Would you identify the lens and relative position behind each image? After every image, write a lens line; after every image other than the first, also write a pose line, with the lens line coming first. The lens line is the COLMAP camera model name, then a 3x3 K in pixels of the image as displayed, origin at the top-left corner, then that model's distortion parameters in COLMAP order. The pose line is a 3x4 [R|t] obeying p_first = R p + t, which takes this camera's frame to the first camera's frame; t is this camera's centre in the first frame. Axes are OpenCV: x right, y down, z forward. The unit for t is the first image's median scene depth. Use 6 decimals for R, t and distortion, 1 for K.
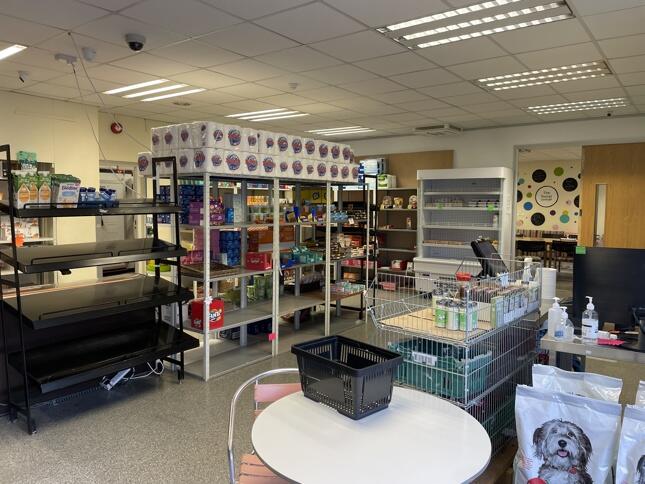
lens RADIAL K [[489.5, 0, 322.5], [0, 489.5, 242.0], [0, 0, 1]] dist [0.106620, -0.119701]
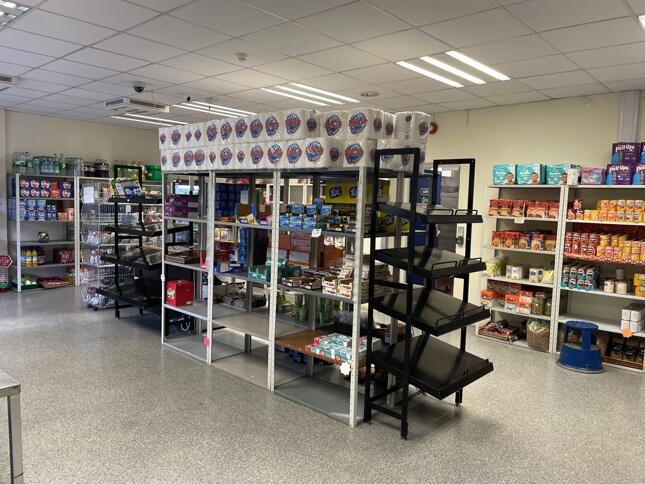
lens RADIAL K [[489.5, 0, 322.5], [0, 489.5, 242.0], [0, 0, 1]] dist [0.106620, -0.119701]
pose [[-0.098872, 0.080941, -0.991803, 0.744720], [-0.115362, 0.989034, 0.092215, -0.098831], [0.988391, 0.123534, -0.088451, 1.198833]]
